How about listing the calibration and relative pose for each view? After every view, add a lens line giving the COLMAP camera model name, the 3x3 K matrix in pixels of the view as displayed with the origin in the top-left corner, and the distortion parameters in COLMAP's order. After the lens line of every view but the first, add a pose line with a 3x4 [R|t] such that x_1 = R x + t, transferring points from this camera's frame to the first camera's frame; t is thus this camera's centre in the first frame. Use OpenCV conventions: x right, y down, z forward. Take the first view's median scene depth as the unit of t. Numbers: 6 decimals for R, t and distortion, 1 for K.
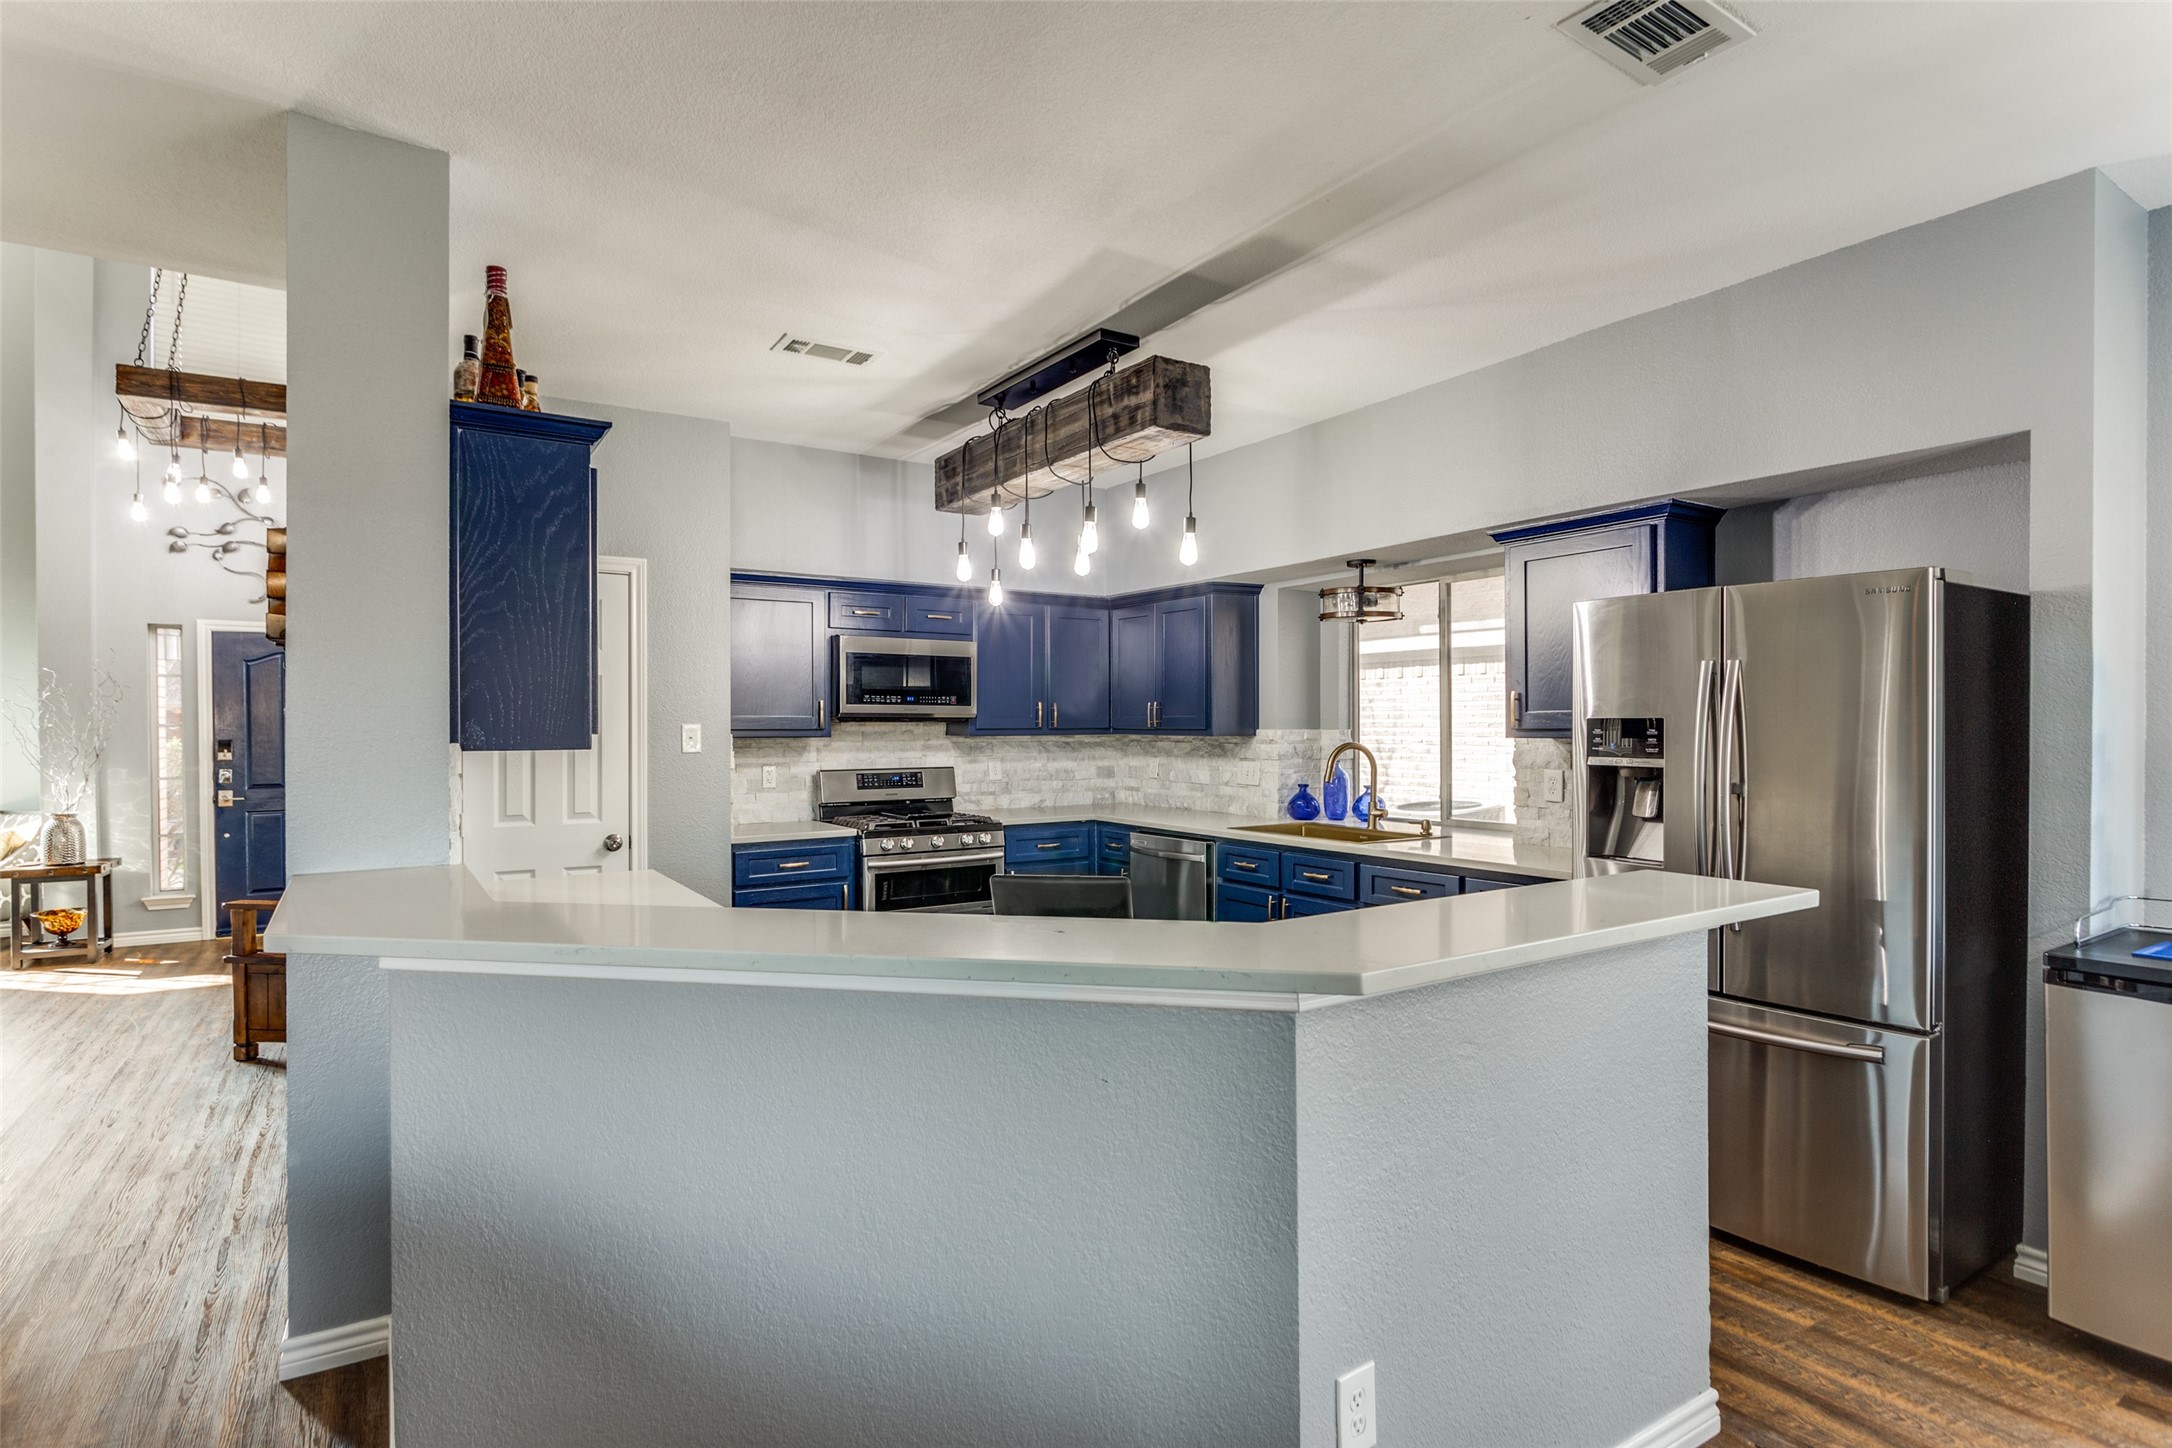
lens RADIAL K [[1089.1, 0, 1079.4], [0, 1089.1, 725.2], [0, 0, 1]] dist [0.000852, 0.000834]
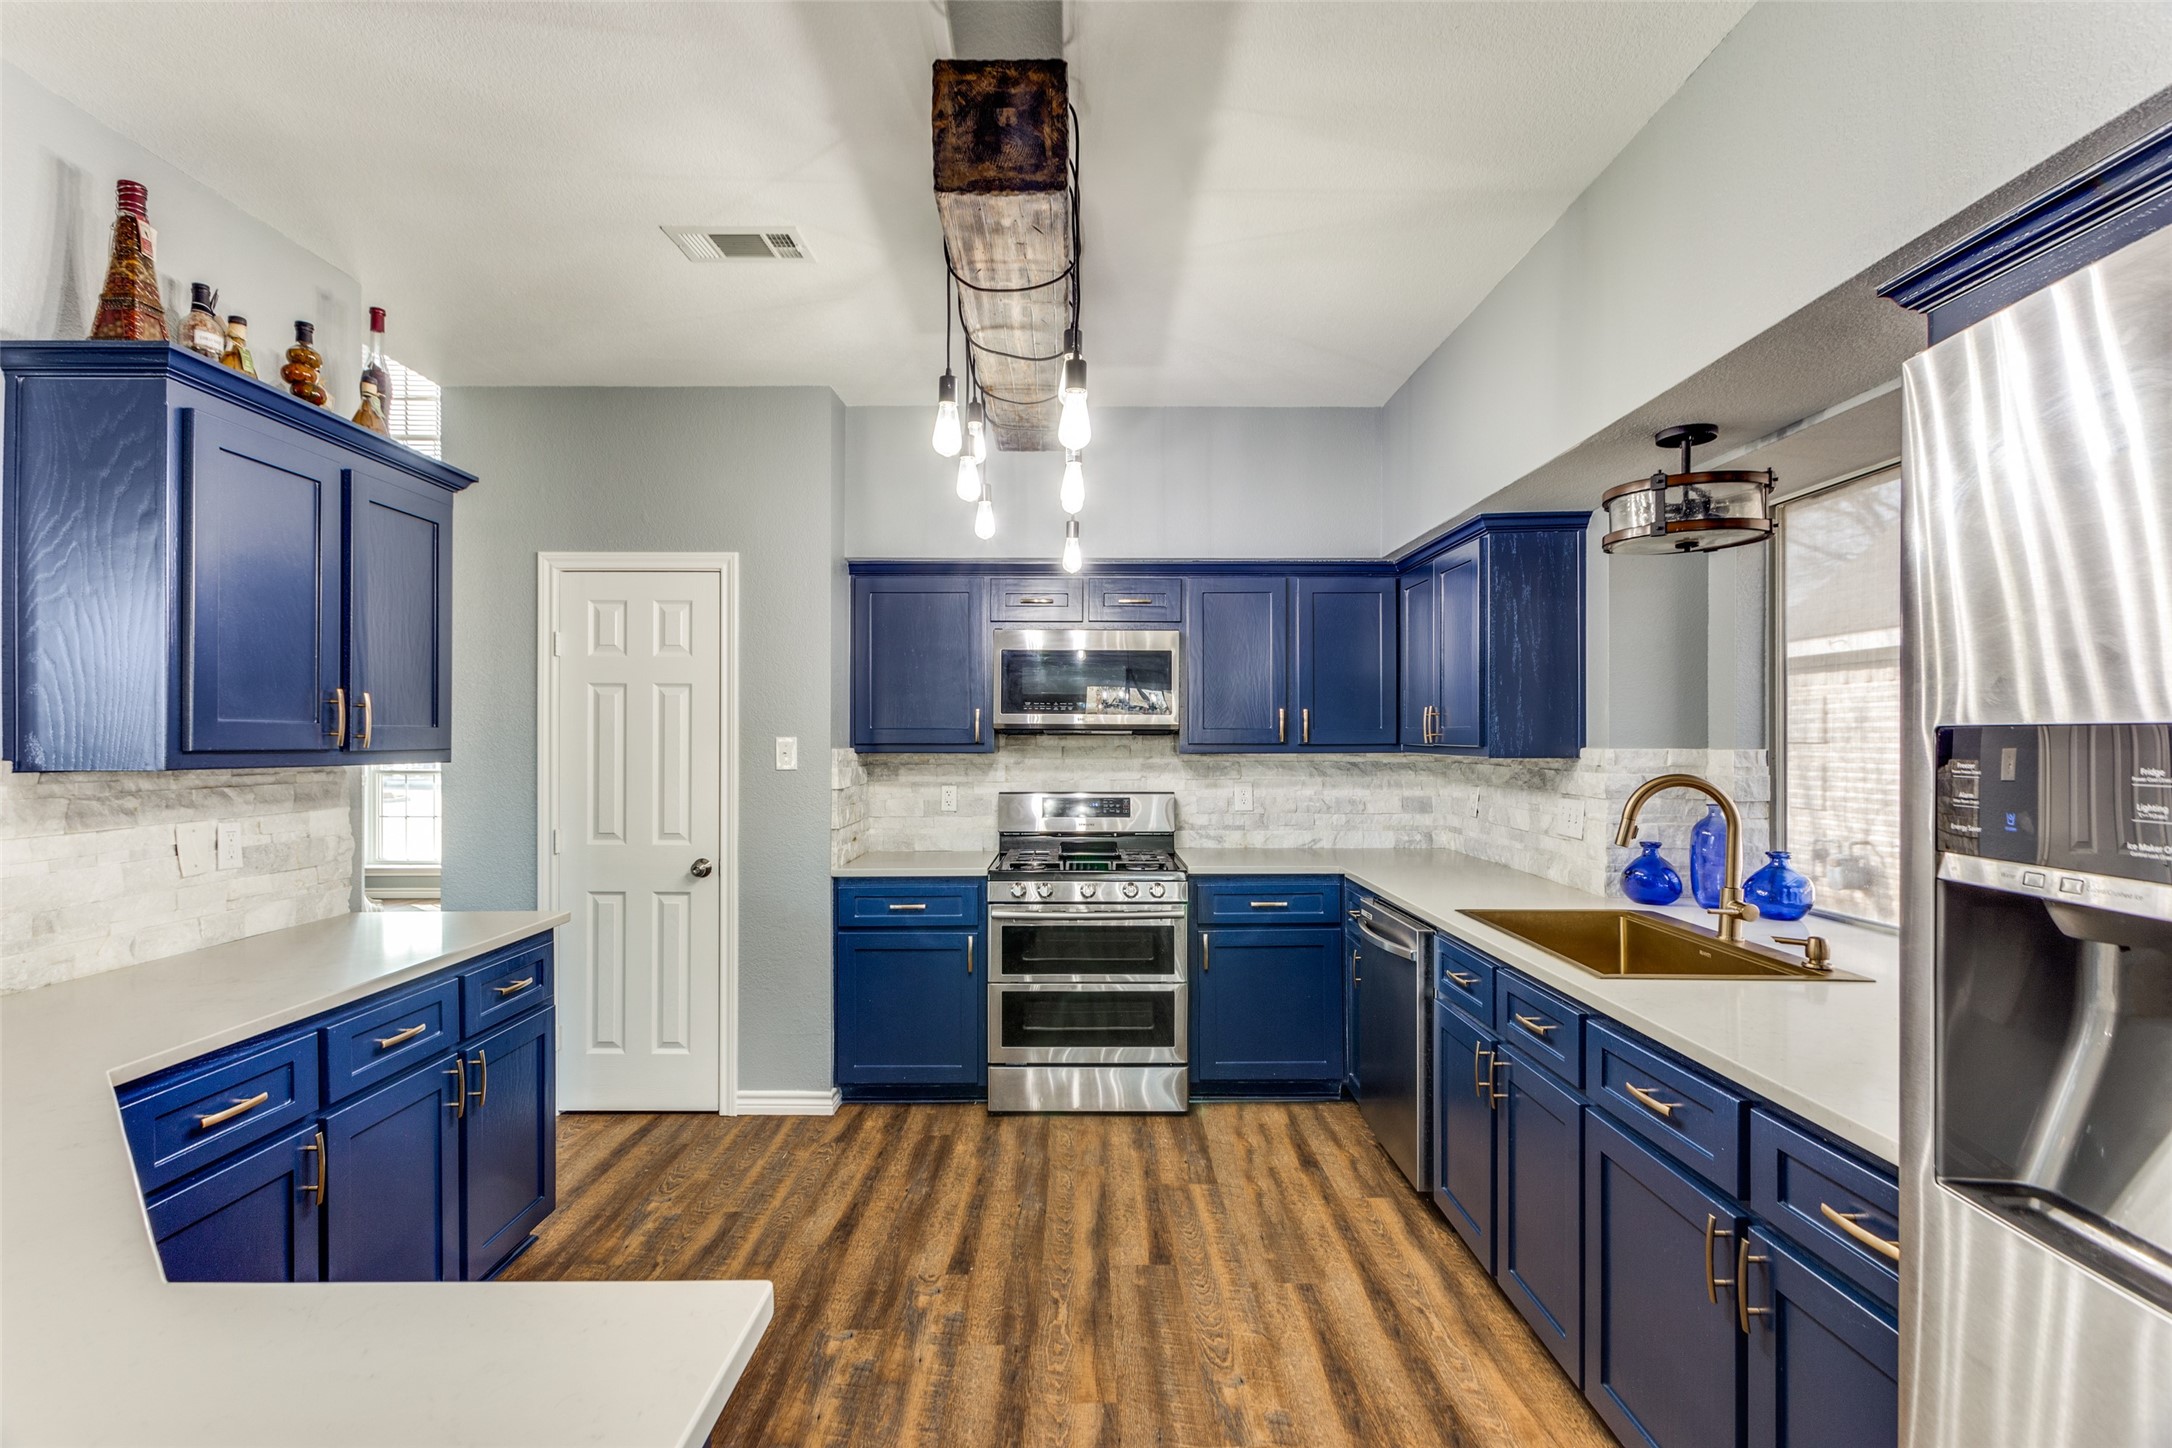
lens RADIAL K [[1035.0, 0, 1077.8], [0, 1035.0, 736.4], [0, 0, 1]] dist [0.002794, 0.000364]
pose [[0.842105, 0.002691, -0.539307, 0.240637], [-0.002962, 0.999996, 0.000366, -0.002148], [0.539306, 0.001289, 0.842109, 0.356624]]
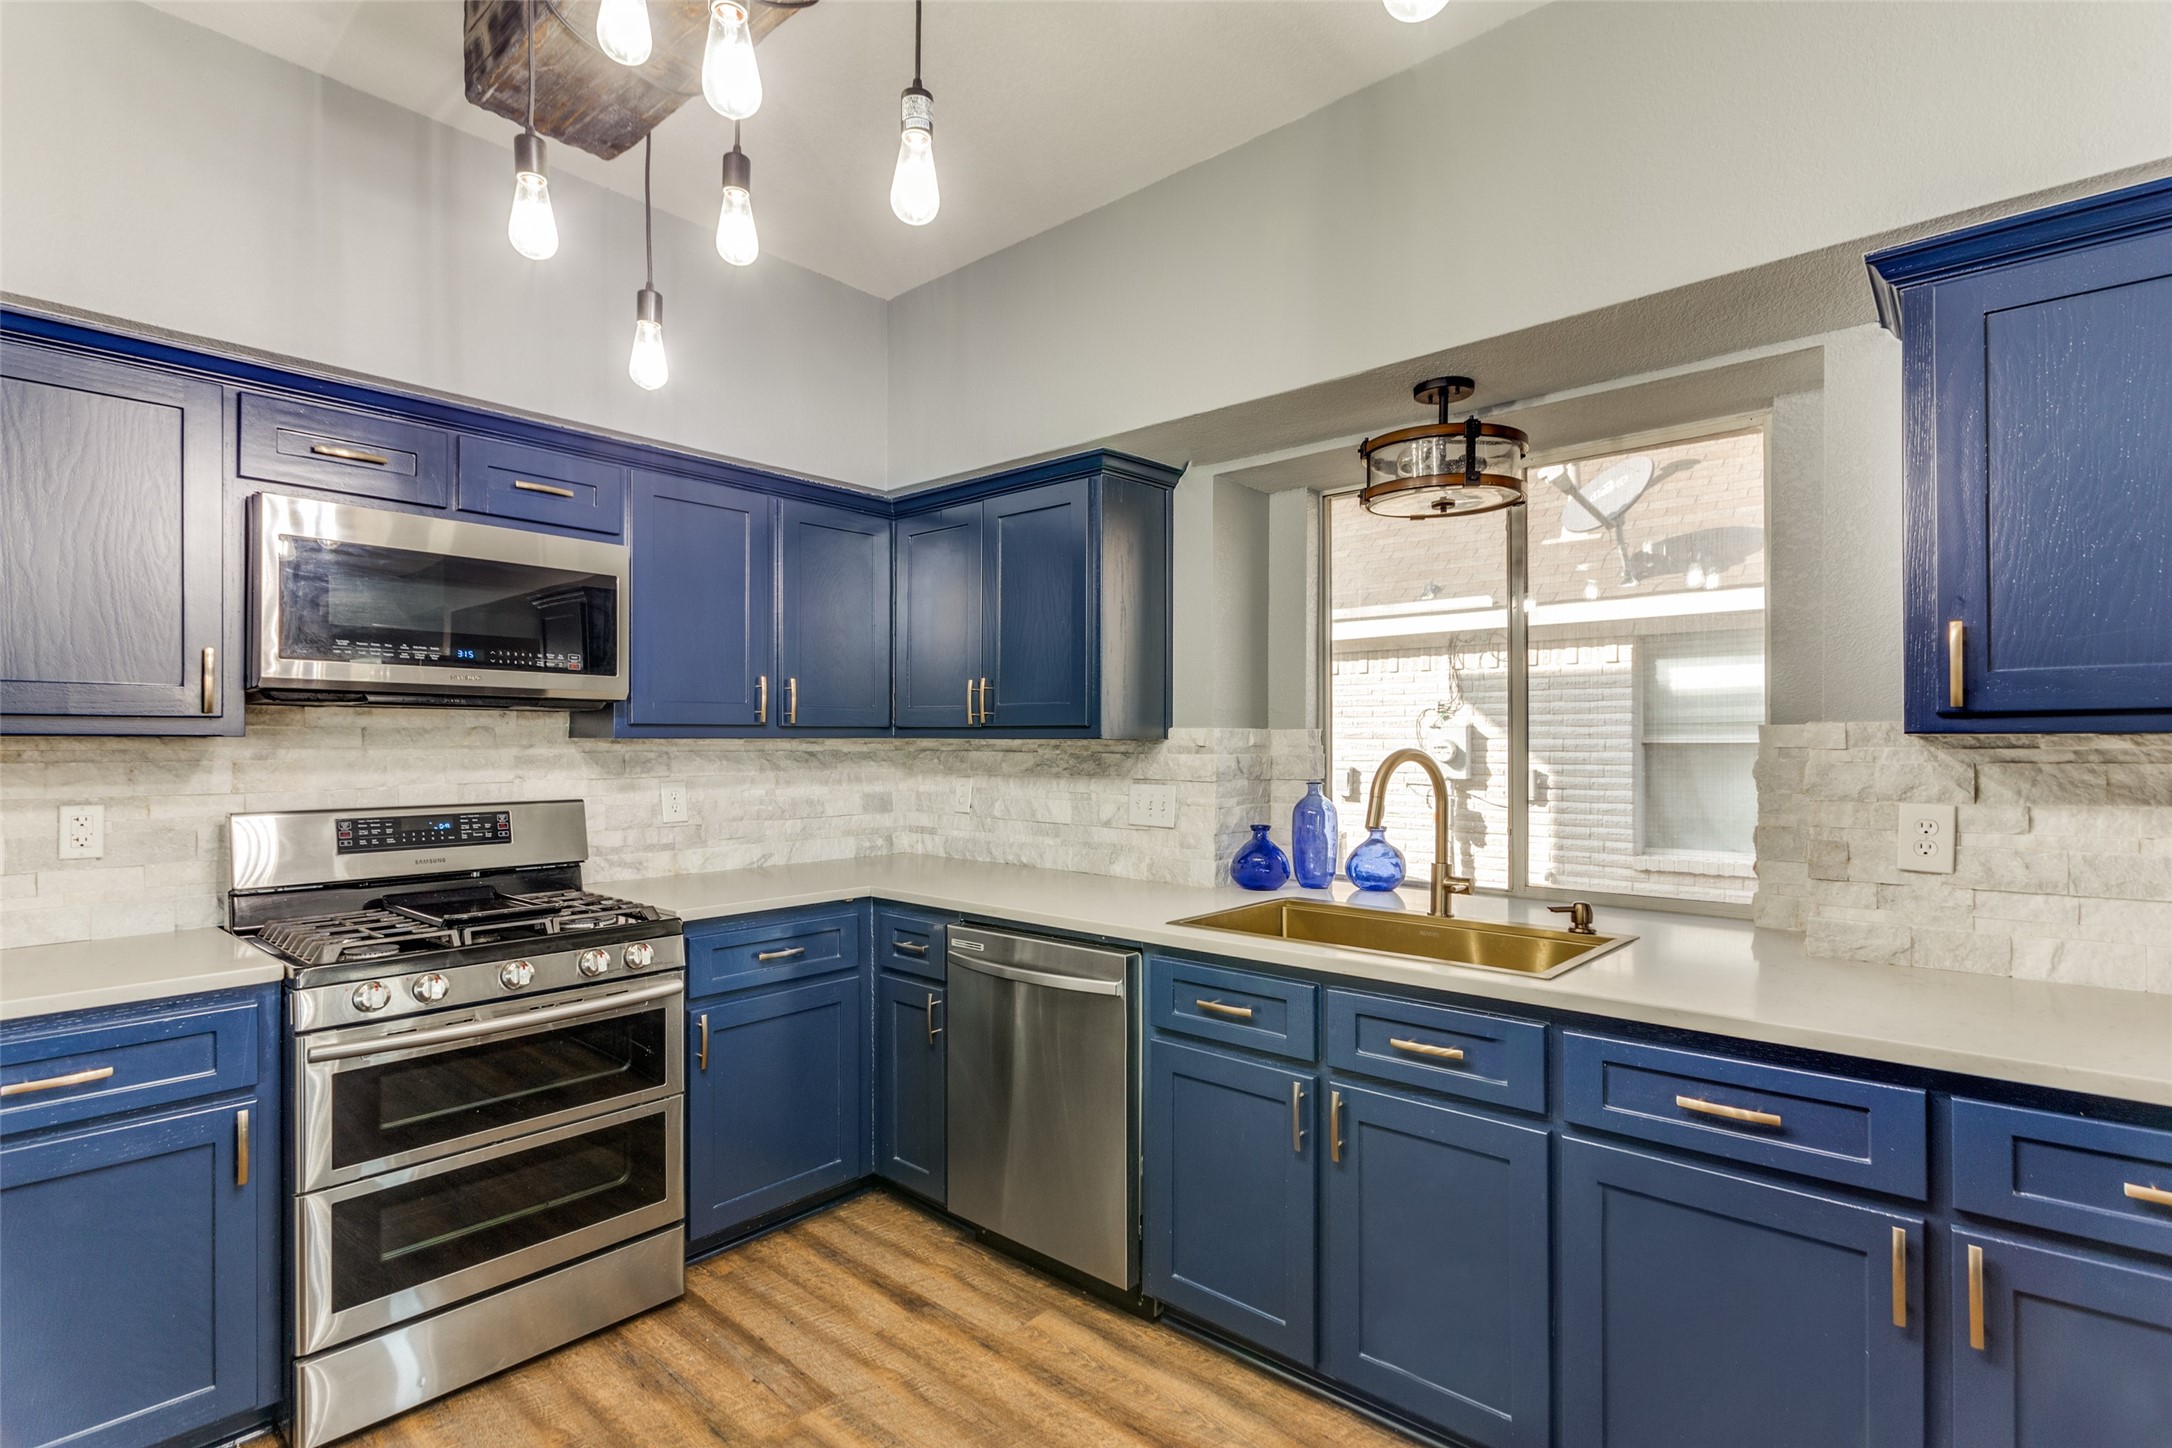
lens RADIAL K [[1030.6, 0, 1093.8], [0, 1030.6, 742.0], [0, 0, 1]] dist [0.002854, 0.000557]
pose [[0.960799, 0.003679, 0.277222, -0.021912], [-0.003382, 0.999993, -0.001550, 0.012260], [-0.277226, 0.000552, 0.960805, 0.503964]]
